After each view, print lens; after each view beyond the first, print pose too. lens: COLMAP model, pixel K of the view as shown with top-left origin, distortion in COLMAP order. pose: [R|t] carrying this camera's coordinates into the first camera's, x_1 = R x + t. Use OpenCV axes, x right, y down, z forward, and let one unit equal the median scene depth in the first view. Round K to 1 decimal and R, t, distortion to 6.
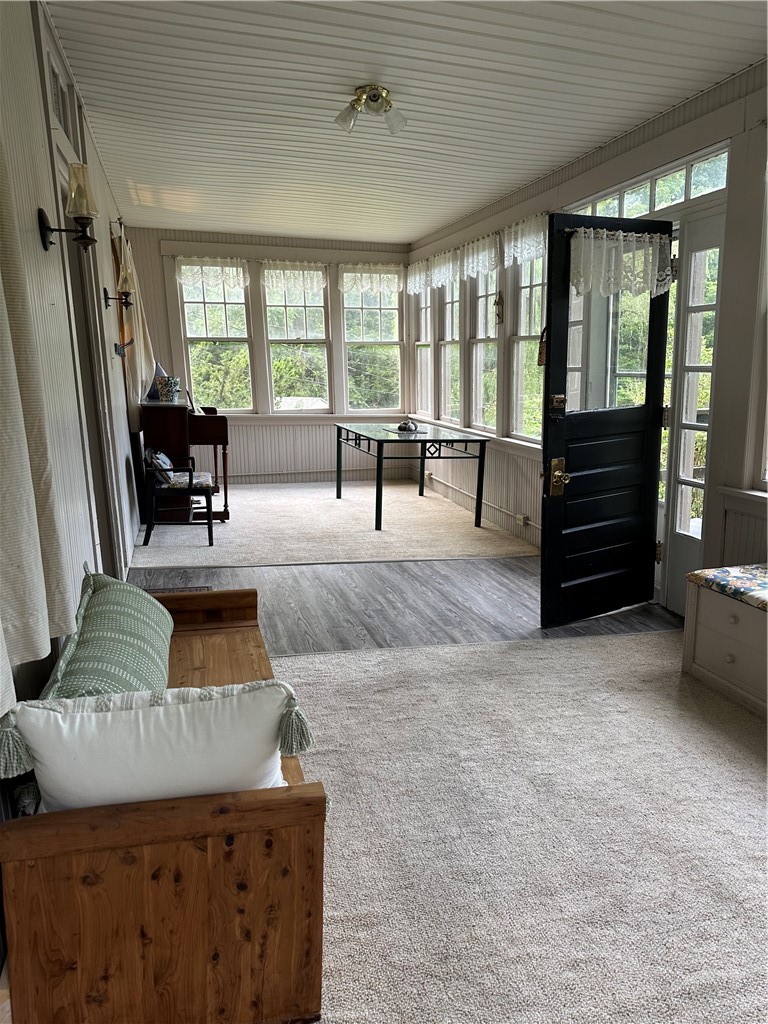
lens RADIAL K [[705.9, 0, 384.0], [0, 705.9, 512.0], [0, 0, 1]] dist [0.076170, -0.084654]
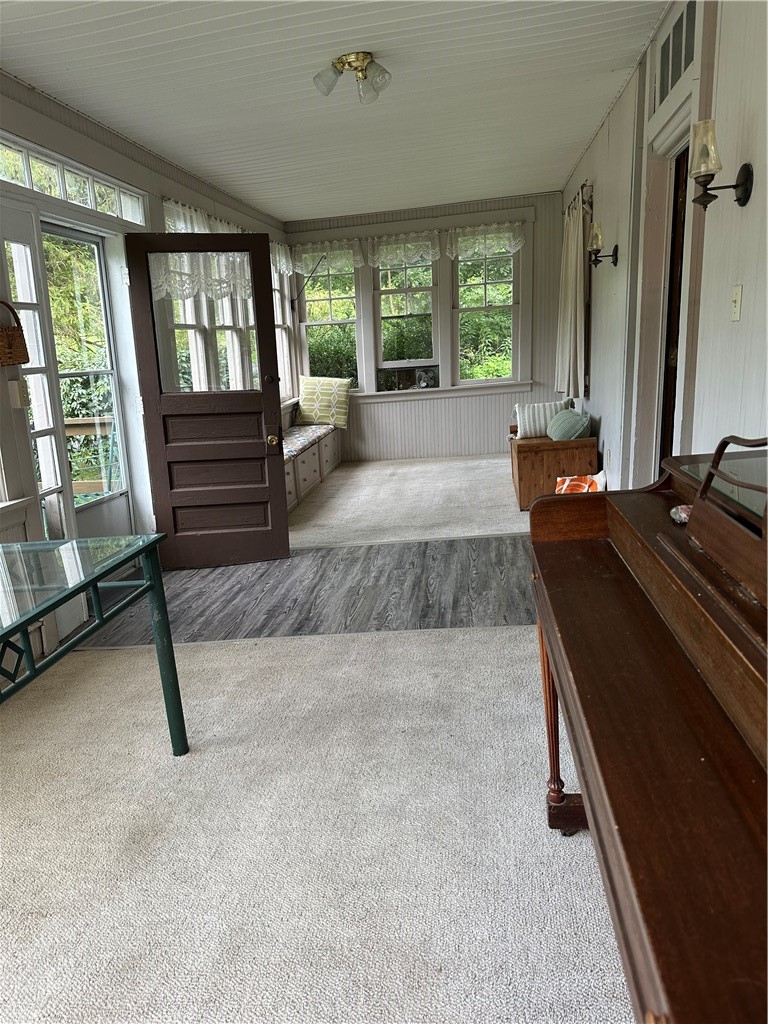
lens RADIAL K [[705.9, 0, 384.0], [0, 705.9, 512.0], [0, 0, 1]] dist [0.076170, -0.084654]
pose [[-0.920932, -0.032733, 0.388346, -0.393929], [0.132147, 0.911206, 0.390179, -0.357602], [-0.366635, 0.410647, -0.834834, 1.808553]]
